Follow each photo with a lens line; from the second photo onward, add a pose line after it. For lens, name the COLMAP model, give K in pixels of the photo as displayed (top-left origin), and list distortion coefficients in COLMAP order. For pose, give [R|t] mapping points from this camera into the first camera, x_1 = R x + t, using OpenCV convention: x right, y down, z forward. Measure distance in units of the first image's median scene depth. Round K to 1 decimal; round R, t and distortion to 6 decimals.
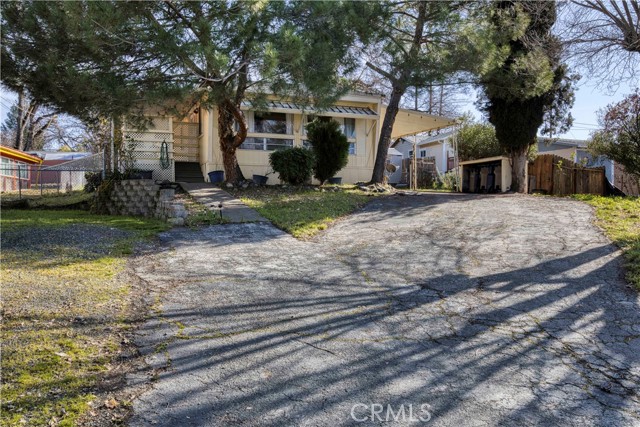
lens RADIAL K [[551.5, 0, 319.6], [0, 551.5, 212.4], [0, 0, 1]] dist [-0.001388, -0.000352]
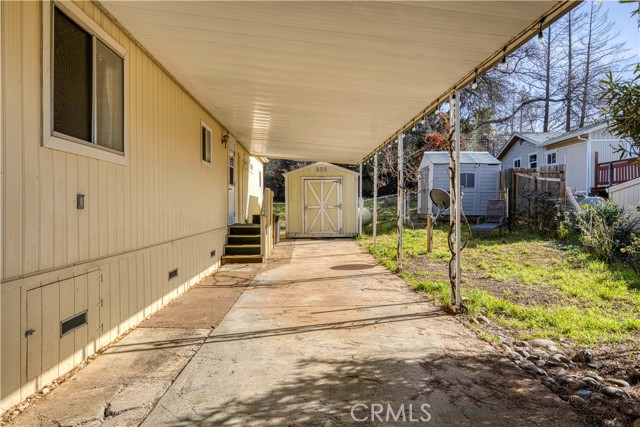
lens RADIAL K [[433.6, 0, 321.0], [0, 433.6, 212.5], [0, 0, 1]] dist [-0.000213, -0.000222]
pose [[0.943756, 0.006213, -0.330585, 0.103348], [-0.003346, 0.999952, 0.009240, -0.048735], [0.330627, -0.007614, 0.943731, 0.444447]]
